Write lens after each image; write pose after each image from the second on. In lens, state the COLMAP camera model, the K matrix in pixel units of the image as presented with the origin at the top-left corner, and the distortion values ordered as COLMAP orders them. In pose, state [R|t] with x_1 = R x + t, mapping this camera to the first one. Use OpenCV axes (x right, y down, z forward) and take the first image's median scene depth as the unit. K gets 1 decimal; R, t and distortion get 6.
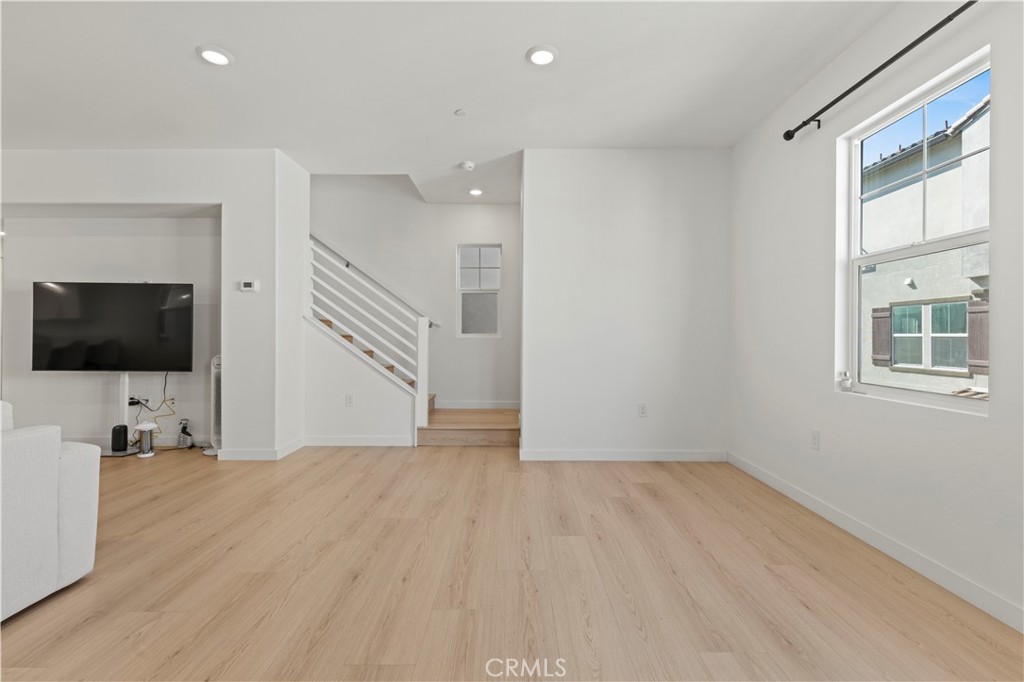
lens RADIAL K [[461.0, 0, 513.2], [0, 461.0, 334.9], [0, 0, 1]] dist [0.009070, 0.000291]
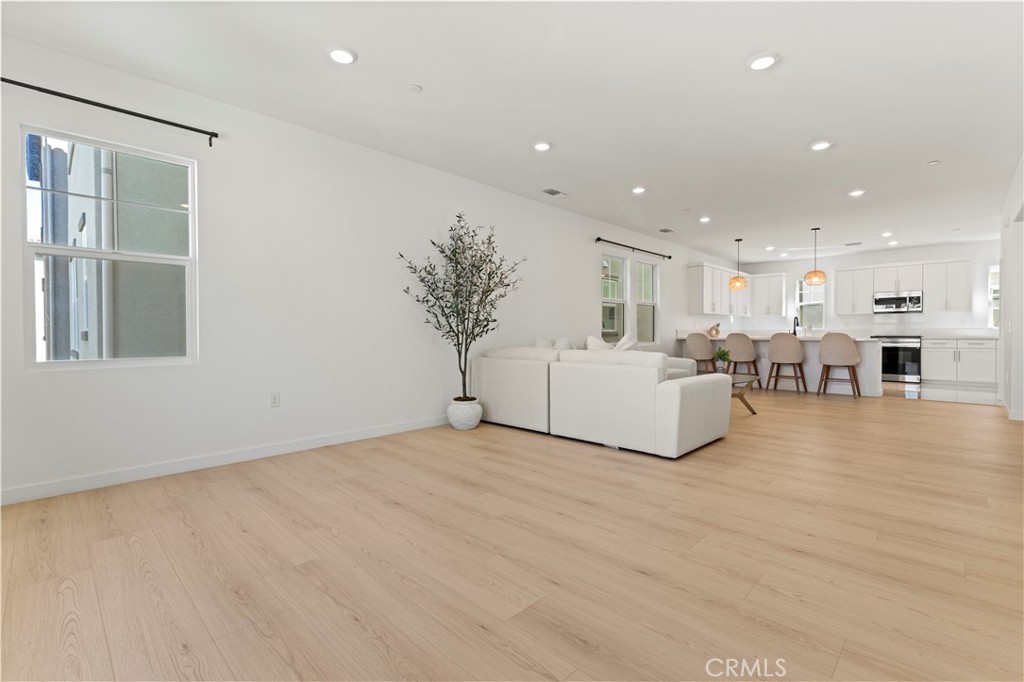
lens RADIAL K [[461.0, 0, 508.0], [0, 461.0, 343.2], [0, 0, 1]] dist [0.009070, 0.000291]
pose [[-0.704001, 0.015163, -0.710037, 0.363879], [0.002546, 0.999820, 0.018828, 0.026722], [0.710194, 0.011447, -0.703913, 0.881499]]
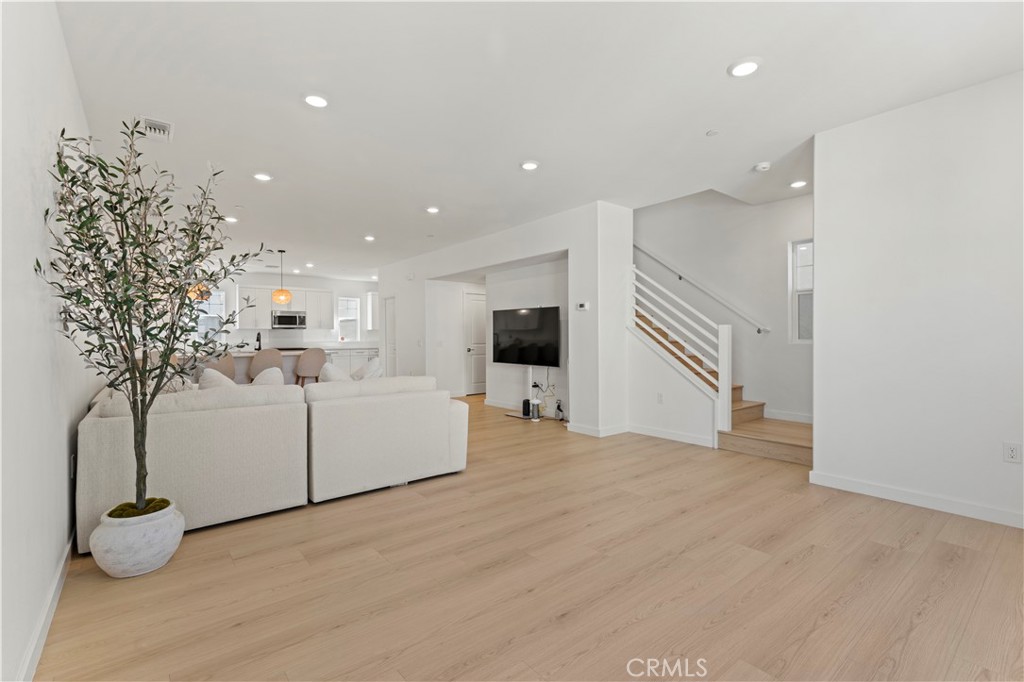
lens RADIAL K [[461.0, 0, 515.8], [0, 461.0, 342.3], [0, 0, 1]] dist [0.009070, 0.000291]
pose [[0.633441, 0.003750, -0.773782, 0.343183], [0.006632, 0.999925, 0.010275, -0.014842], [0.773762, -0.011640, 0.633369, -0.014736]]
